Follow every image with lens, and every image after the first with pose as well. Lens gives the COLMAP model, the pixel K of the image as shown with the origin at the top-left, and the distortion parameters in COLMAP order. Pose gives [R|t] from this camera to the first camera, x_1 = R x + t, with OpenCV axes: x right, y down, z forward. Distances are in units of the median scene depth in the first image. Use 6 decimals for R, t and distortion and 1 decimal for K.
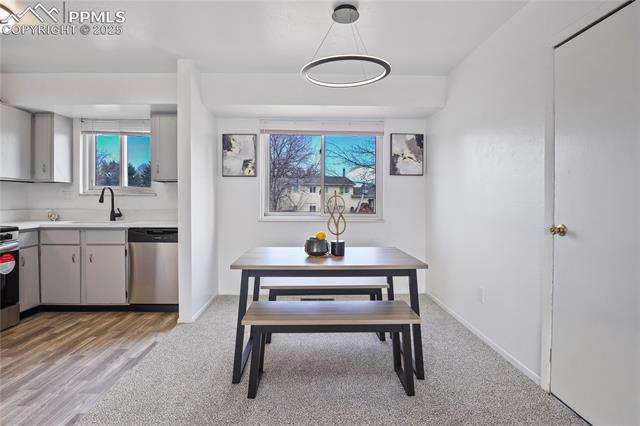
lens RADIAL K [[331.1, 0, 322.3], [0, 331.1, 204.7], [0, 0, 1]] dist [-0.037548, 0.000169]
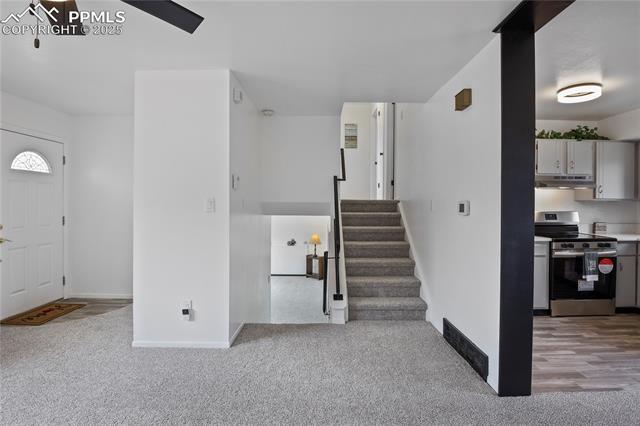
lens RADIAL K [[316.4, 0, 329.9], [0, 316.4, 207.3], [0, 0, 1]] dist [-0.032084, 0.000024]
pose [[-0.026550, 0.006001, -0.999629, 0.244584], [-0.020291, 0.999773, 0.006541, -0.032676], [0.999442, 0.020457, -0.026422, -0.085738]]
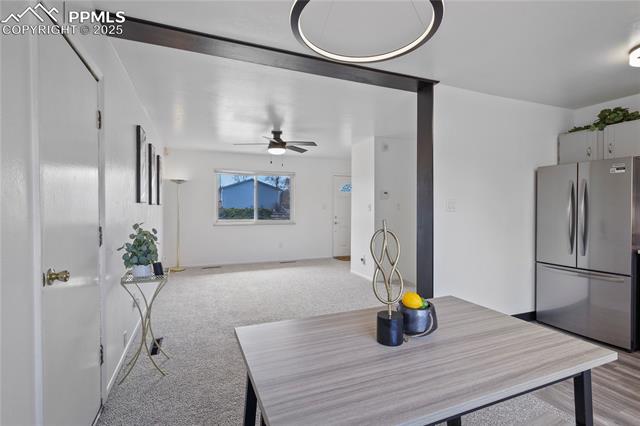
lens RADIAL K [[316.4, 0, 329.9], [0, 316.4, 207.3], [0, 0, 1]] dist [-0.032084, 0.000024]
pose [[-0.934824, -0.004386, -0.355085, 0.202823], [-0.009492, 0.999875, 0.012640, -0.046415], [0.354985, 0.015187, -0.934749, 0.979313]]
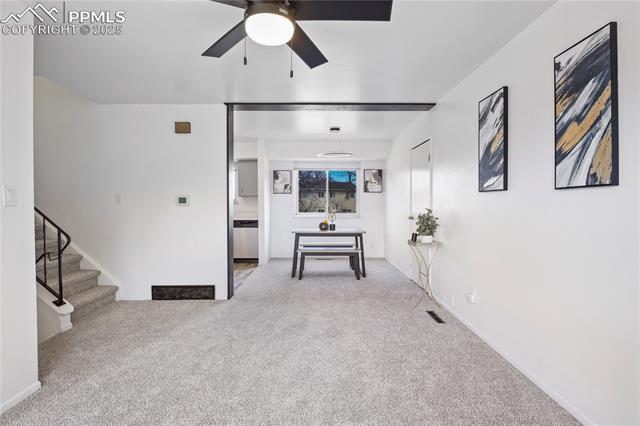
lens RADIAL K [[316.4, 0, 329.9], [0, 316.4, 207.3], [0, 0, 1]] dist [-0.032084, 0.000024]
pose [[0.999987, -0.004735, -0.001790, 0.021565], [0.004735, 0.999989, -0.000044, -0.006660], [0.001790, 0.000036, 0.999998, -0.874262]]
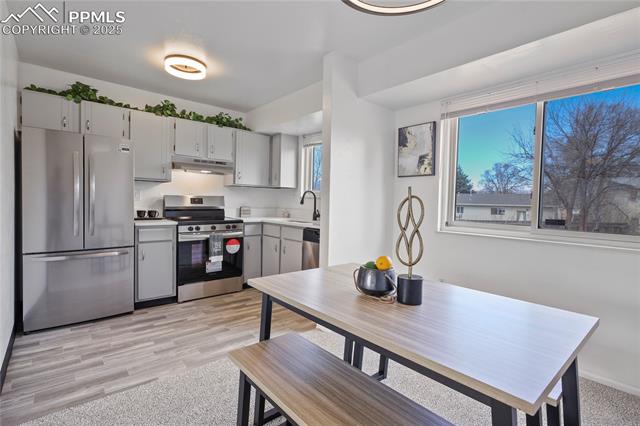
lens RADIAL K [[308.1, 0, 320.0], [0, 308.1, 213.0], [0, 0, 1]] dist [0.002392, 0.000265]
pose [[0.621088, 0.039671, -0.782736, 0.239446], [-0.032972, 0.999157, 0.024477, -0.004127], [0.783047, 0.010606, 0.621872, 0.368786]]
